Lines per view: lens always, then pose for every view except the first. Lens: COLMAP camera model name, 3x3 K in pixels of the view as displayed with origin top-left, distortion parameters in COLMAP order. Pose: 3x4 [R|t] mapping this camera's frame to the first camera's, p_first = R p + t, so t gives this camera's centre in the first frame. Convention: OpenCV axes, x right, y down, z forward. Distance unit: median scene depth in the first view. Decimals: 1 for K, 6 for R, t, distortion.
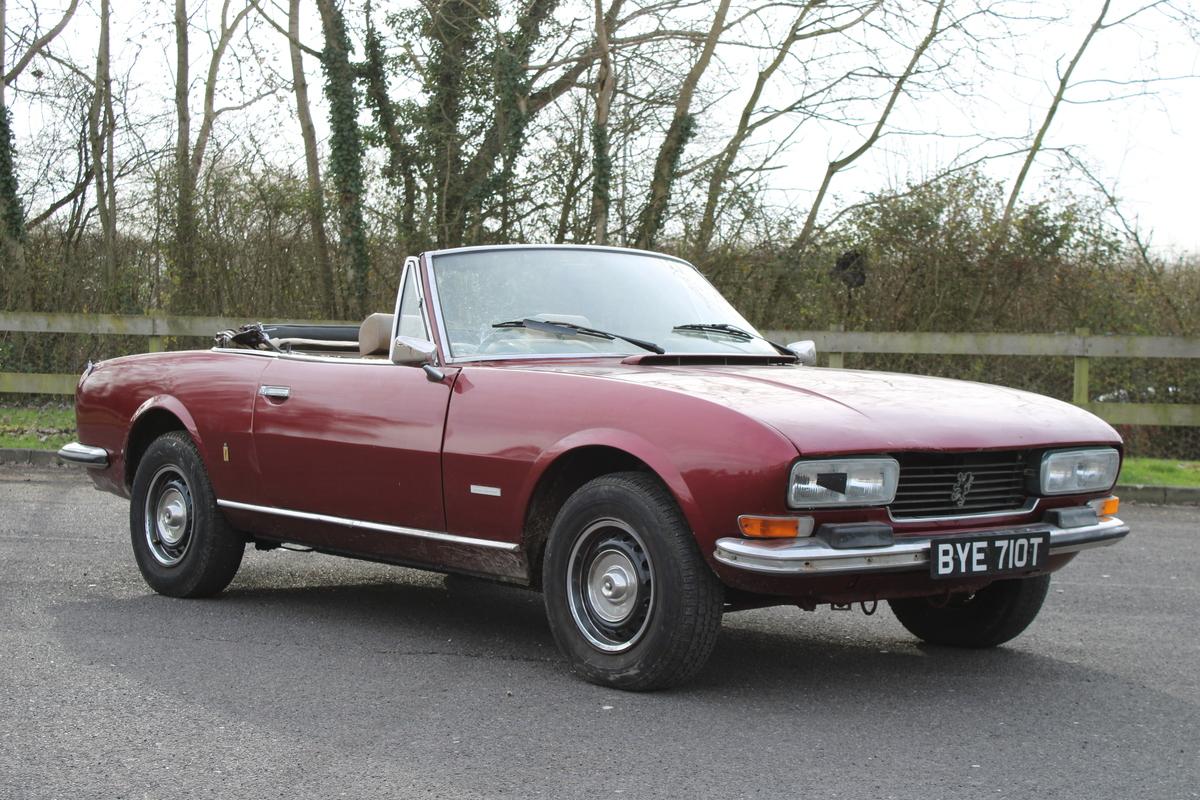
lens RADIAL K [[2043.5, 0, 600.0], [0, 2043.5, 400.0], [0, 0, 1]] dist [-0.000378, 0.233441]
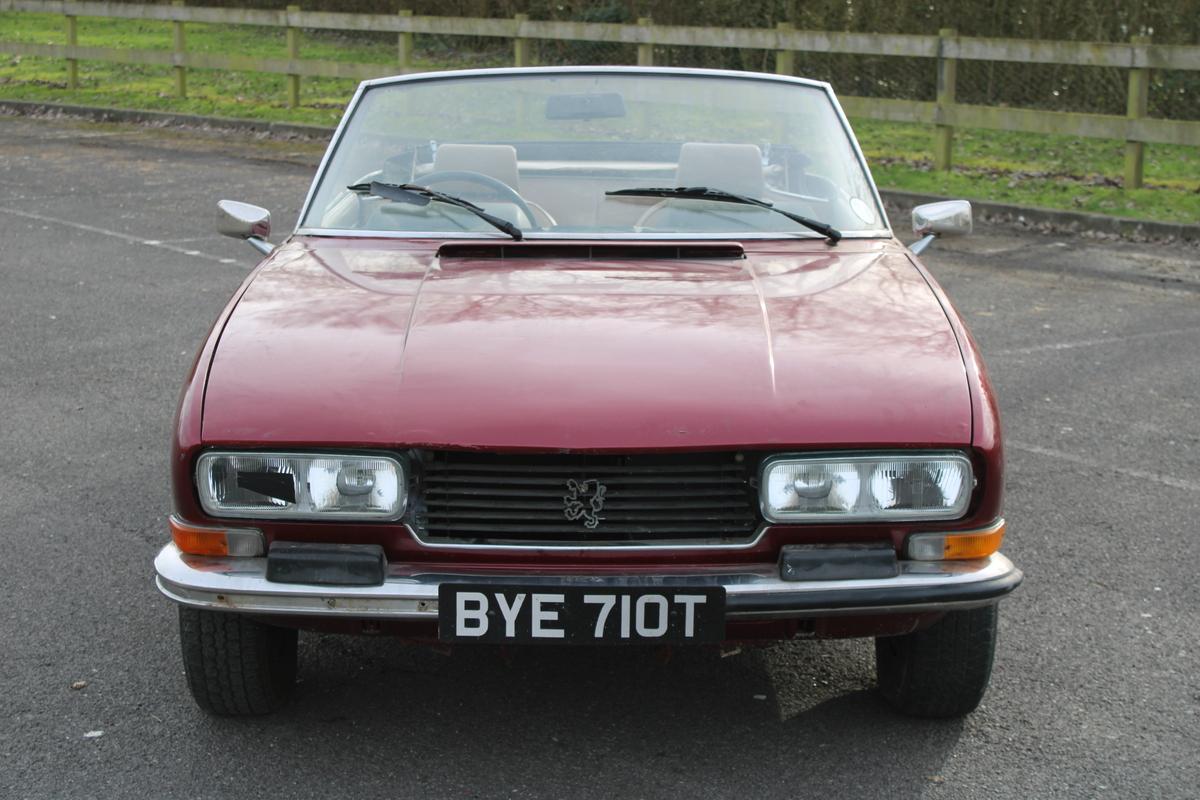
lens RADIAL K [[2147.1, 0, 600.0], [0, 2147.1, 400.0], [0, 0, 1]] dist [0.010289, 0.019161]
pose [[0.752258, 0.106872, -0.650144, 0.251995], [-0.006575, 0.987925, 0.154790, -0.038044], [0.658836, -0.112168, 0.743877, 0.206721]]
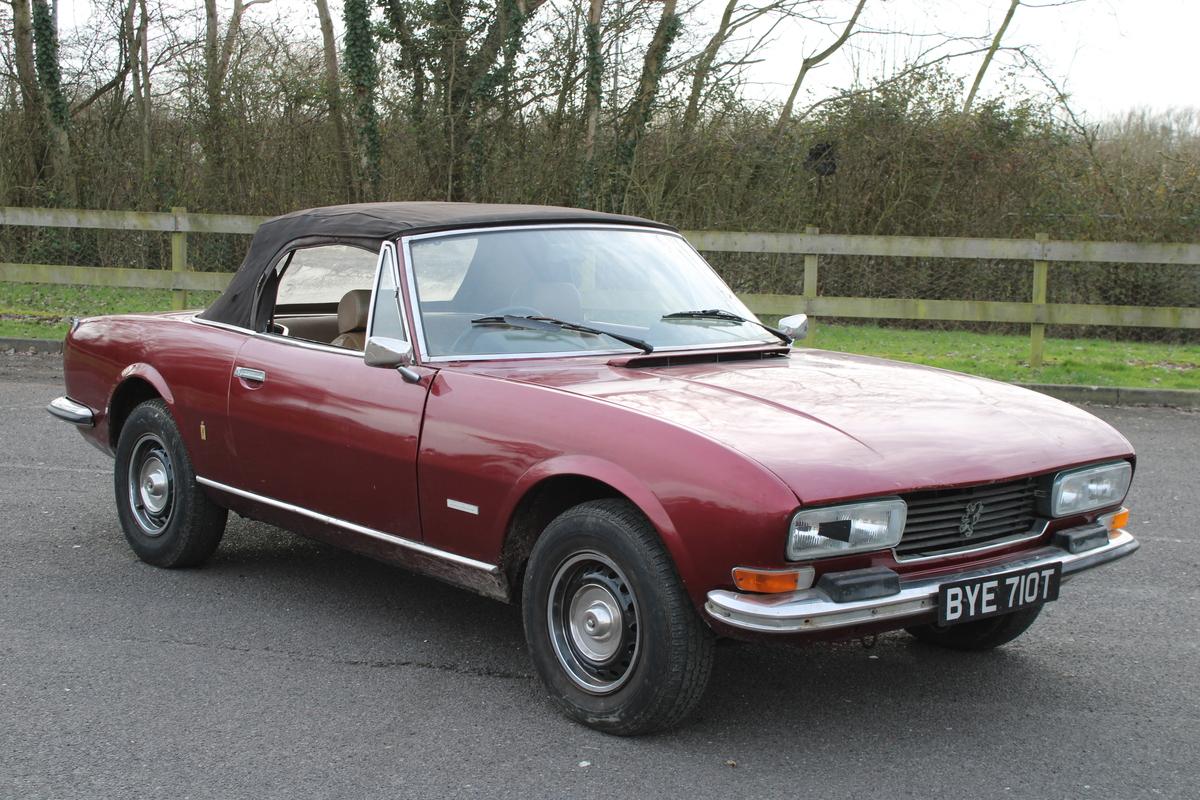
lens RADIAL K [[1761.2, 0, 600.0], [0, 1761.2, 400.0], [0, 0, 1]] dist [-0.011081, 0.009659]
pose [[0.999987, 0.003913, 0.003285, 0.002023], [-0.004195, 0.995842, 0.090998, -0.034122], [-0.002915, -0.091010, 0.995846, 0.083741]]
